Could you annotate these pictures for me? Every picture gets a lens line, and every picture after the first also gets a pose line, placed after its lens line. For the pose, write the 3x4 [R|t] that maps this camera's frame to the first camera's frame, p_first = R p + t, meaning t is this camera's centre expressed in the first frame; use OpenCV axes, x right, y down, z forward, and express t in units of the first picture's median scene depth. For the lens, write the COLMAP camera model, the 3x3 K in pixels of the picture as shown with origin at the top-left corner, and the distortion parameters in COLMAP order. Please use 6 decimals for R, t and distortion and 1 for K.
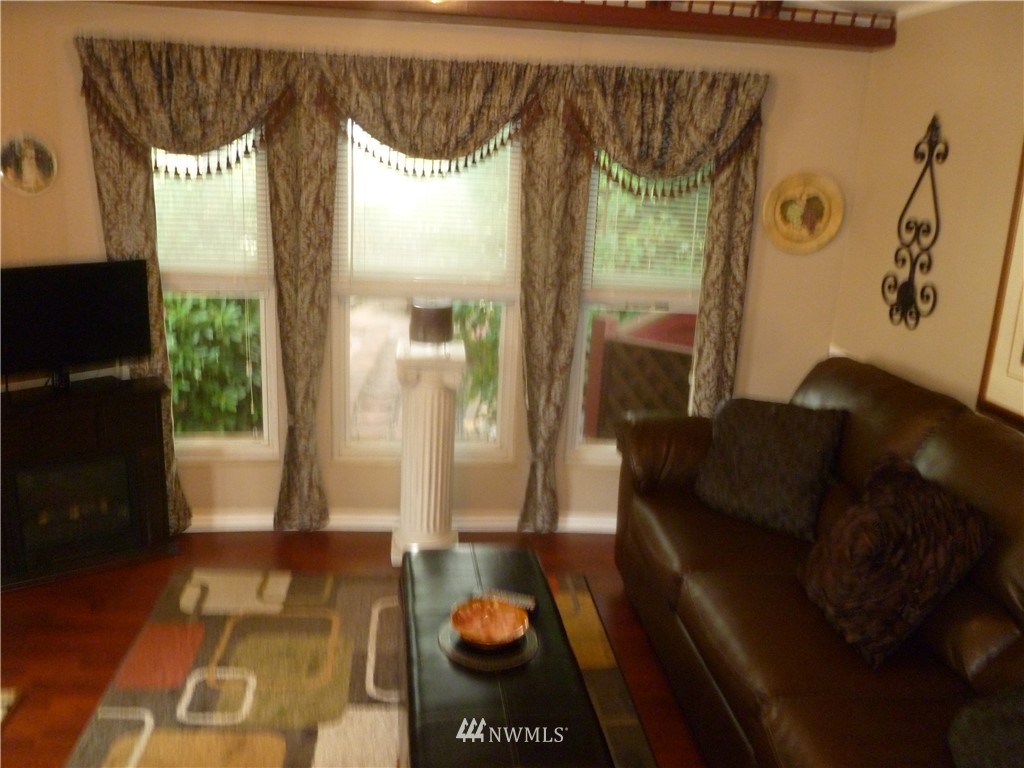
lens RADIAL K [[852.5, 0, 512.7], [0, 852.5, 399.9], [0, 0, 1]] dist [-0.096606, 0.048121]
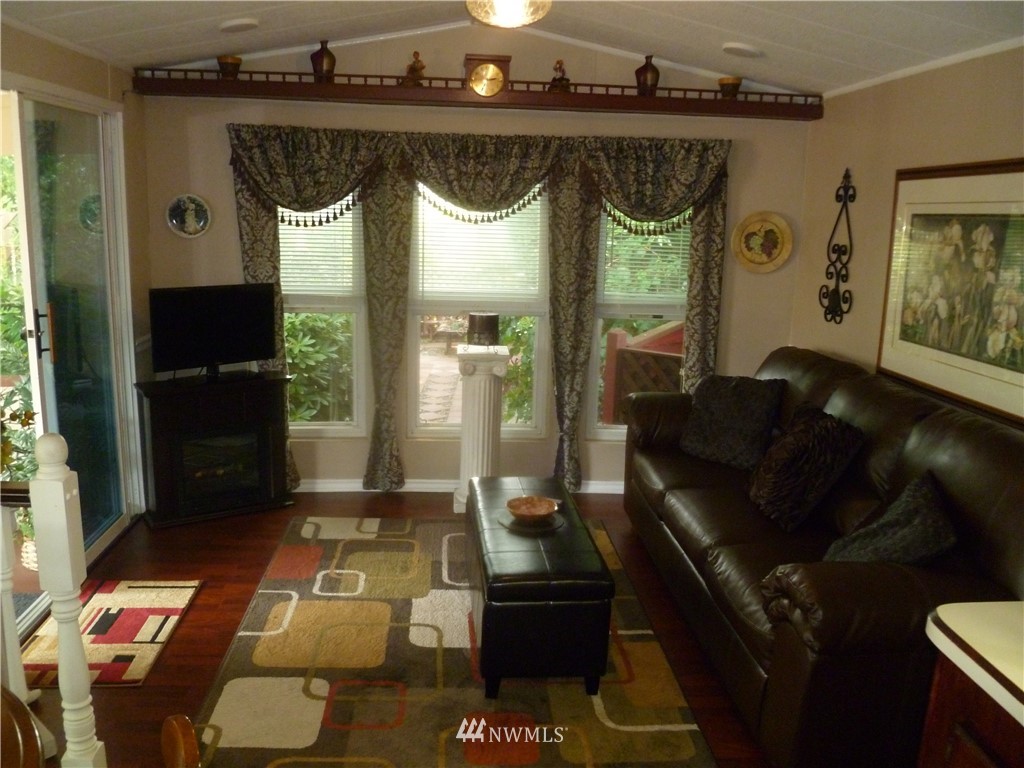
lens RADIAL K [[852.5, 0, 524.9], [0, 852.5, 409.9], [0, 0, 1]] dist [-0.096606, 0.048121]
pose [[0.999679, -0.013983, -0.021117, -0.003604], [0.013024, 0.998907, -0.044897, 0.103647], [0.021722, 0.044608, 0.998768, -0.349208]]
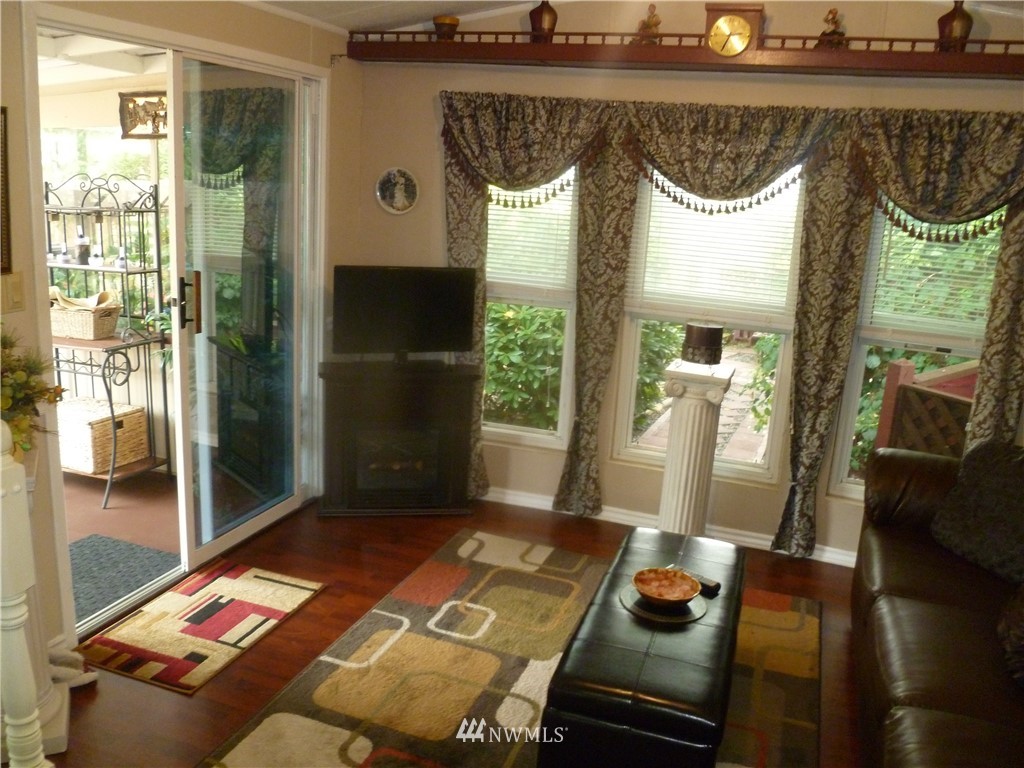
lens RADIAL K [[852.5, 0, 523.5], [0, 852.5, 405.9], [0, 0, 1]] dist [-0.096606, 0.048121]
pose [[0.903015, 0.114169, -0.414162, 0.163499], [-0.133685, 0.990854, -0.018337, 0.044208], [0.408281, 0.071926, 0.910018, -0.090869]]
